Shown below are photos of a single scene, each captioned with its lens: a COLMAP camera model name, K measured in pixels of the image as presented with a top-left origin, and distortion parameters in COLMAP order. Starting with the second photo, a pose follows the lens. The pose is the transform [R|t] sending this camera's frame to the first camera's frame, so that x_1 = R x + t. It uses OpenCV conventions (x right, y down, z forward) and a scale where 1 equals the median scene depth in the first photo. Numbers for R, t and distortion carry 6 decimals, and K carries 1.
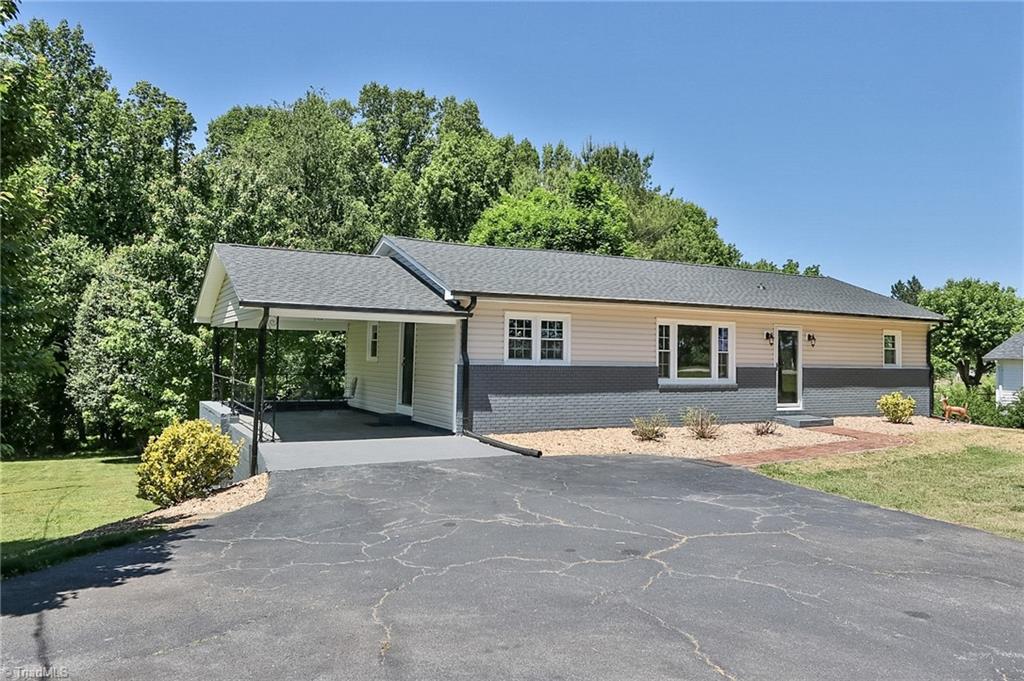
lens RADIAL K [[697.8, 0, 512.0], [0, 697.8, 340.5], [0, 0, 1]] dist [-0.005432, 0.000392]
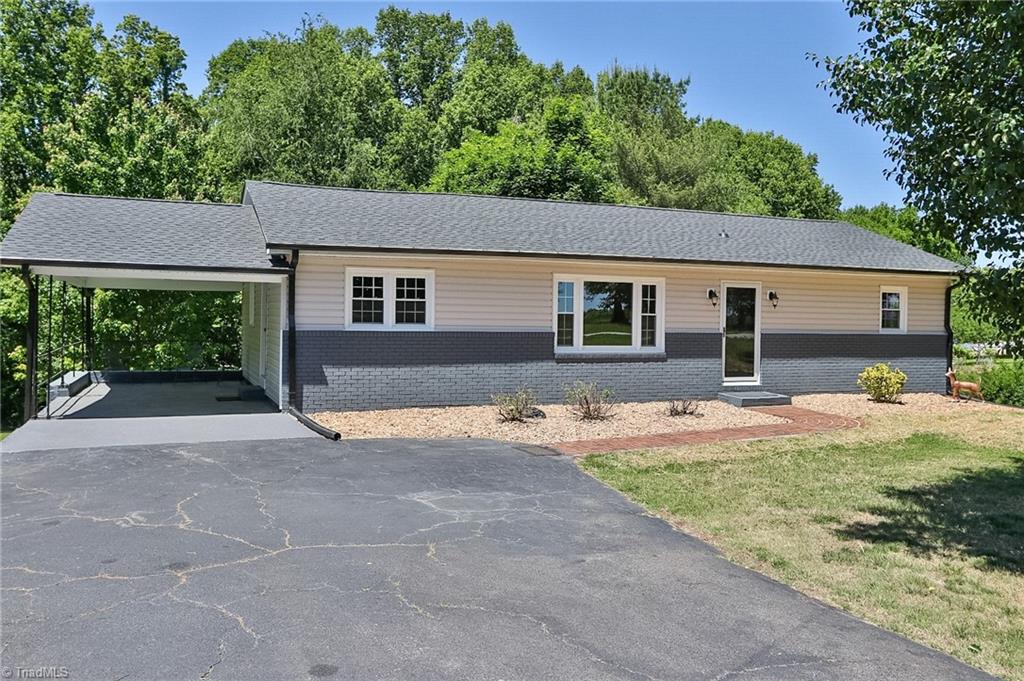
lens RADIAL K [[789.8, 0, 512.0], [0, 789.8, 340.5], [0, 0, 1]] dist [-0.001667, 0.002042]
pose [[0.994574, 0.000800, -0.104024, 0.208693], [0.004343, 0.998779, 0.049204, 0.000612], [0.103937, -0.049389, 0.993357, 0.048776]]
